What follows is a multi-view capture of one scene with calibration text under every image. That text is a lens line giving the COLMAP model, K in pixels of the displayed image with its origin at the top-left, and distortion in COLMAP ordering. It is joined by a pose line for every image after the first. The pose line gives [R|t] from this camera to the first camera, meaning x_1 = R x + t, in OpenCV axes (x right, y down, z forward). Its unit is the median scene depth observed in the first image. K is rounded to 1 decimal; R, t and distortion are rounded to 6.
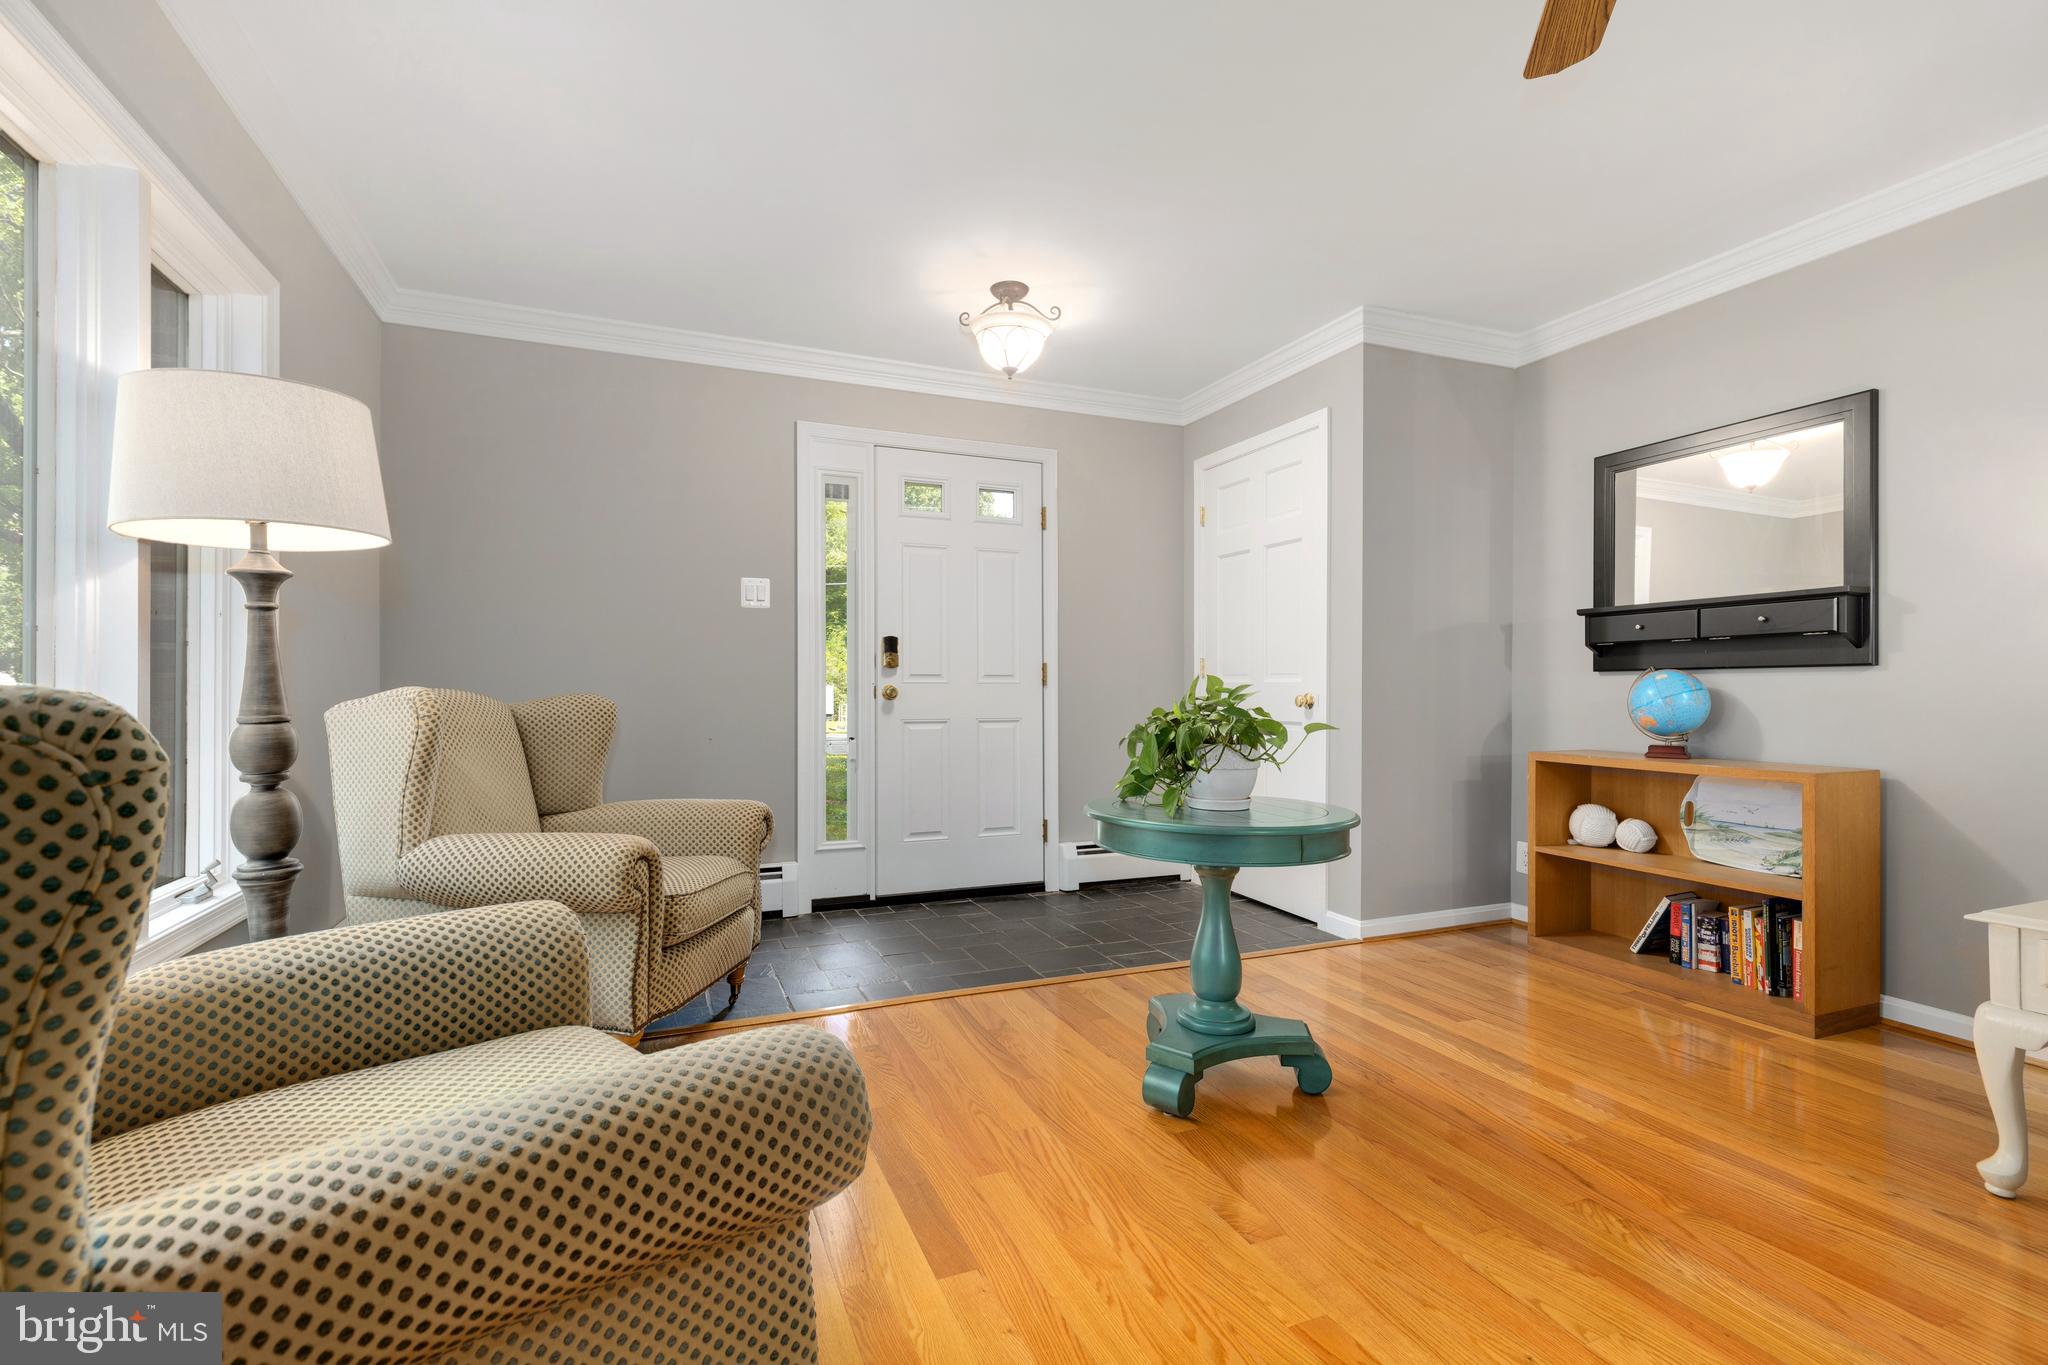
lens RADIAL K [[934.7, 0, 1015.3], [0, 934.7, 687.7], [0, 0, 1]] dist [0.007827, -0.000556]
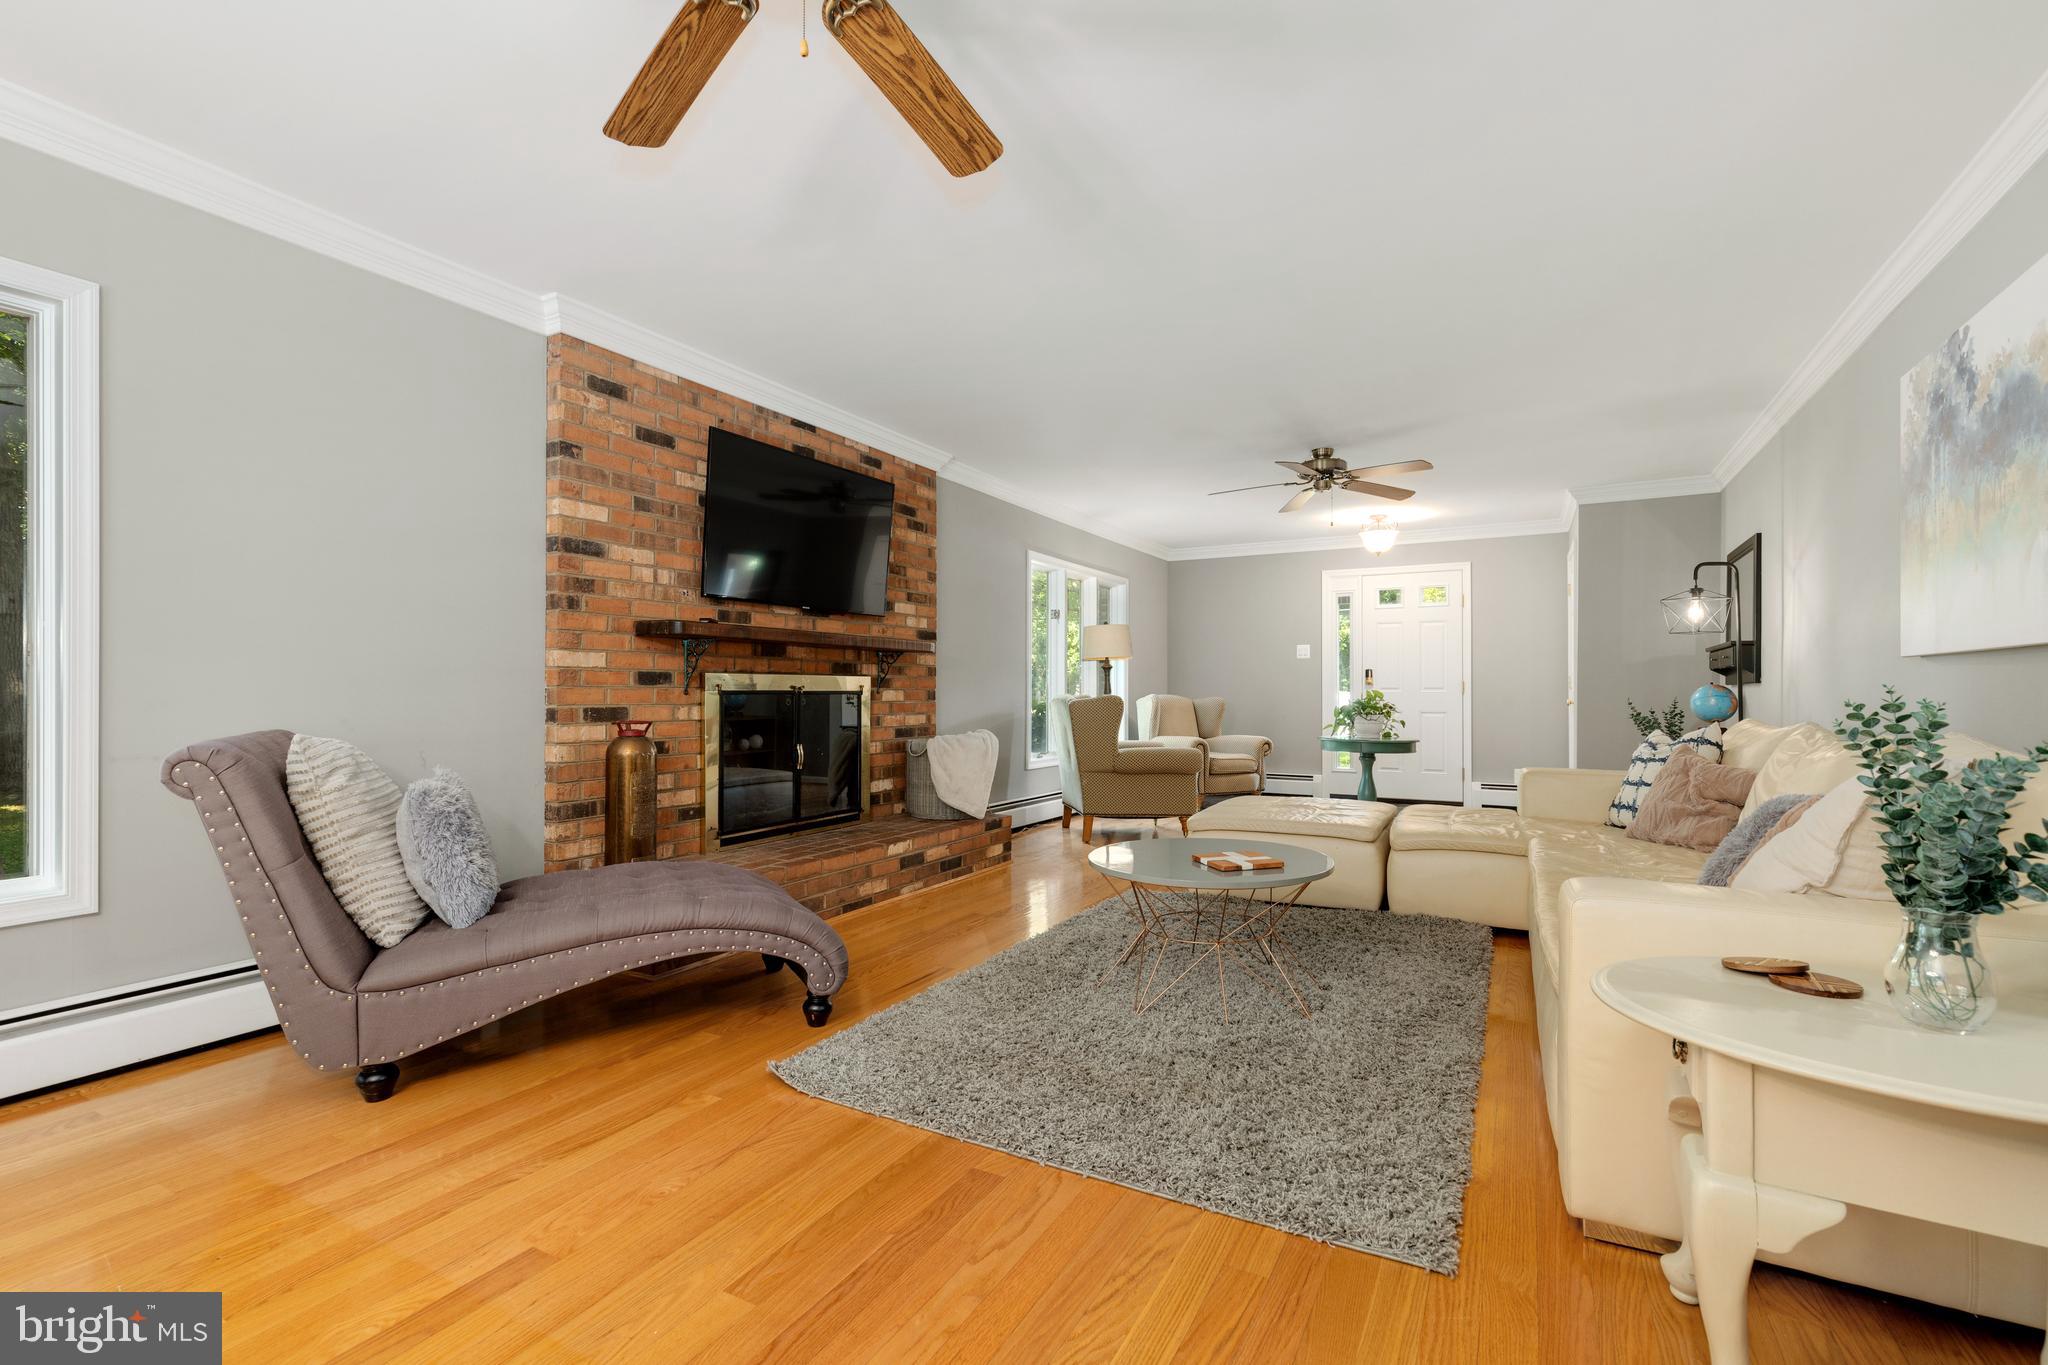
lens RADIAL K [[934.7, 0, 1015.3], [0, 934.7, 687.7], [0, 0, 1]] dist [0.007827, -0.000556]
pose [[0.616882, -0.008118, -0.787014, 1.016104], [-0.001044, 0.999937, -0.011133, 0.008848], [0.787055, 0.007690, 0.616835, -0.874654]]
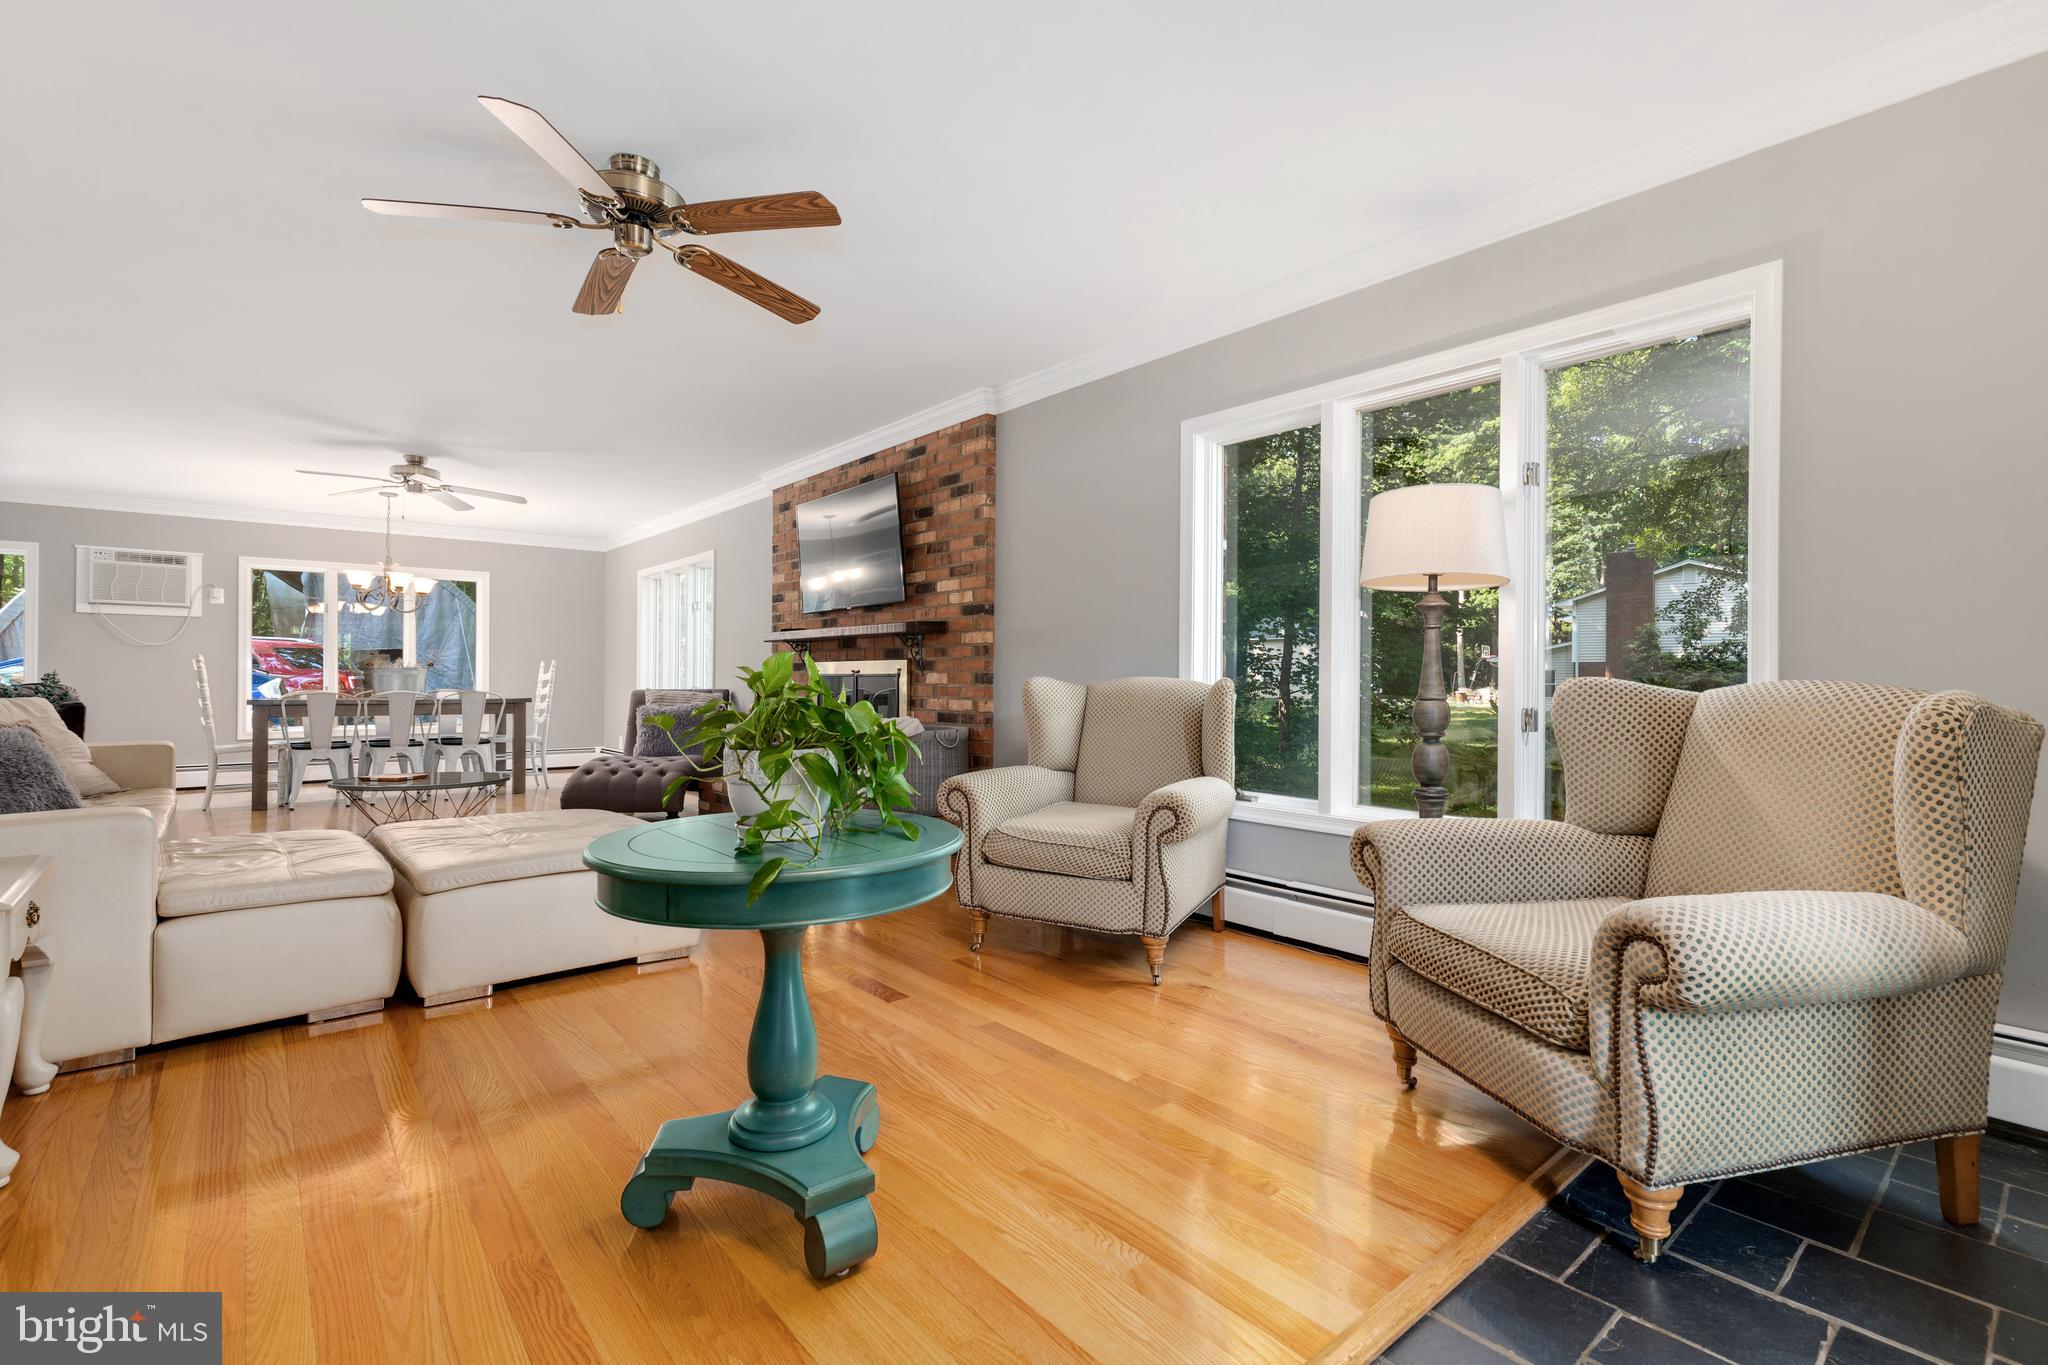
lens RADIAL K [[910.6, 0, 1018.8], [0, 910.6, 682.3], [0, 0, 1]] dist [0.000112, -0.000106]
pose [[-0.954311, -0.007895, -0.298710, 0.142216], [-0.009810, 0.999940, 0.004913, 0.004028], [0.298653, 0.007619, -0.954331, 1.020612]]
